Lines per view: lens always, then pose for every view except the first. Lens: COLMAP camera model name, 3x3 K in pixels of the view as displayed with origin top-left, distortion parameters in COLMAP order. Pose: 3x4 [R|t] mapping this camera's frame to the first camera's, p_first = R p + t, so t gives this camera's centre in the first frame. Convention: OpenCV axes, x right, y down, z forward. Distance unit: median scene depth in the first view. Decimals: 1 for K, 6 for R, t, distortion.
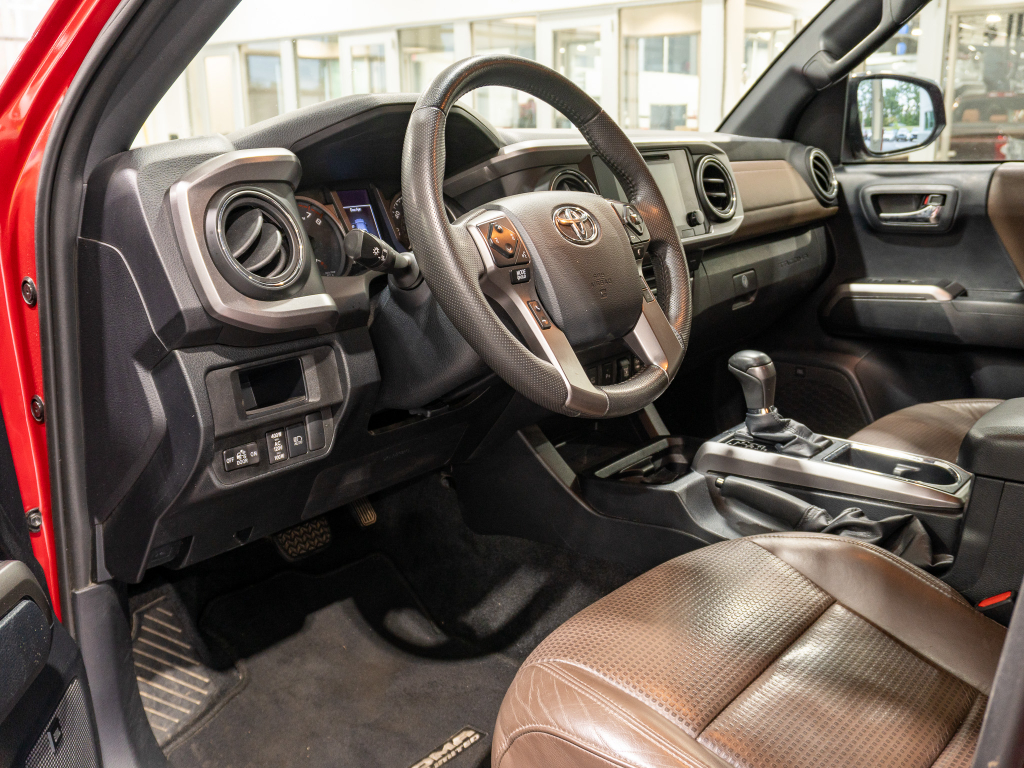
lens RADIAL K [[982.2, 0, 512.0], [0, 982.2, 384.0], [0, 0, 1]] dist [-0.032070, -0.008242]
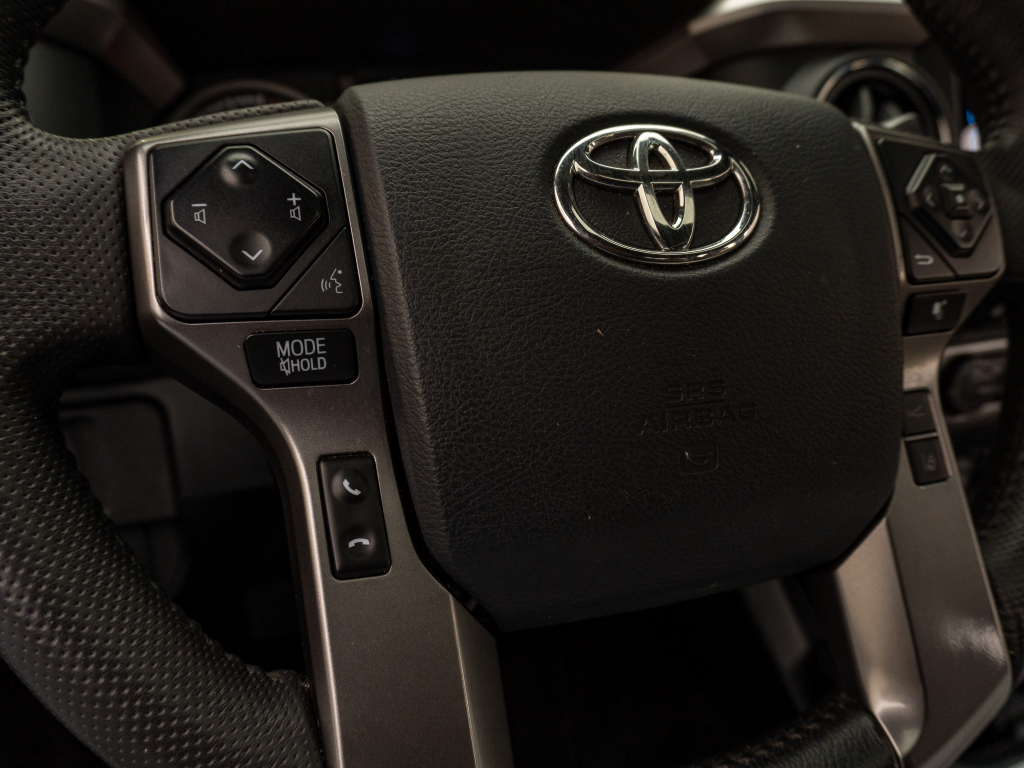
lens RADIAL K [[805.6, 0, 511.9], [0, 805.6, 339.1], [0, 0, 1]] dist [-0.000996, -0.002089]
pose [[0.856324, 0.224682, -0.465003, 0.105247], [-0.191176, 0.974349, 0.118729, -0.102134], [0.479752, -0.012773, 0.877311, 0.562674]]
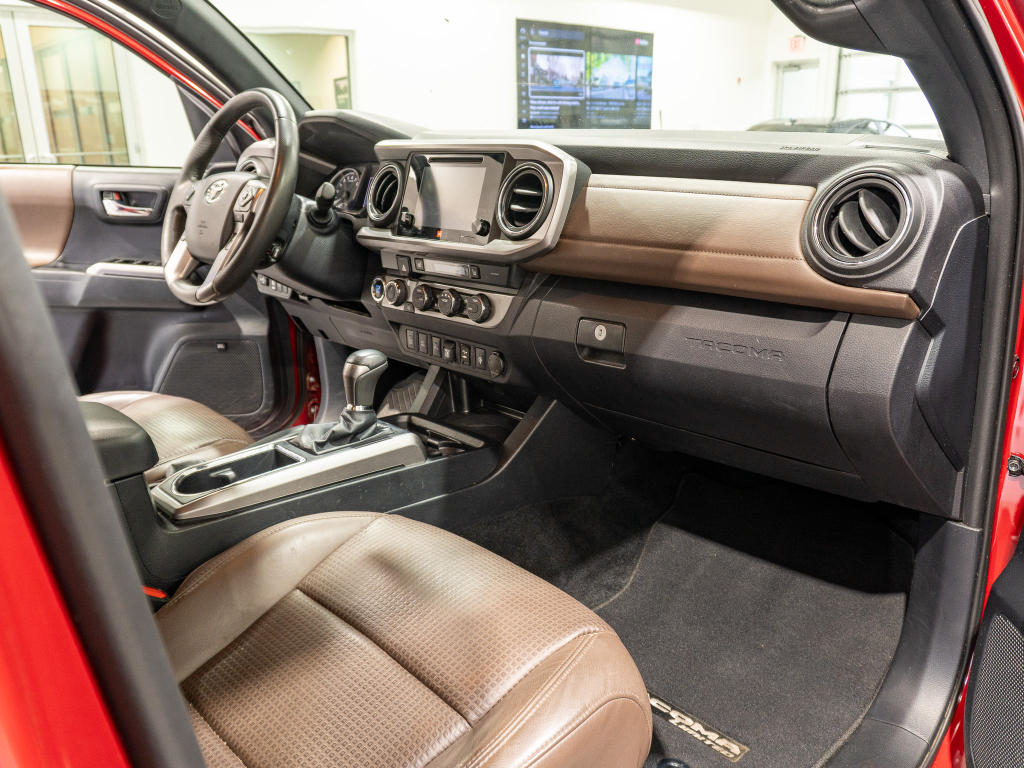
lens RADIAL K [[804.0, 0, 516.3], [0, 804.0, 368.1], [0, 0, 1]] dist [-0.007473, -0.003835]
pose [[-0.115146, 0.292144, -0.949418, 1.042968], [-0.233166, 0.921123, 0.311716, -0.319191], [0.965596, 0.257264, -0.037945, 1.192325]]
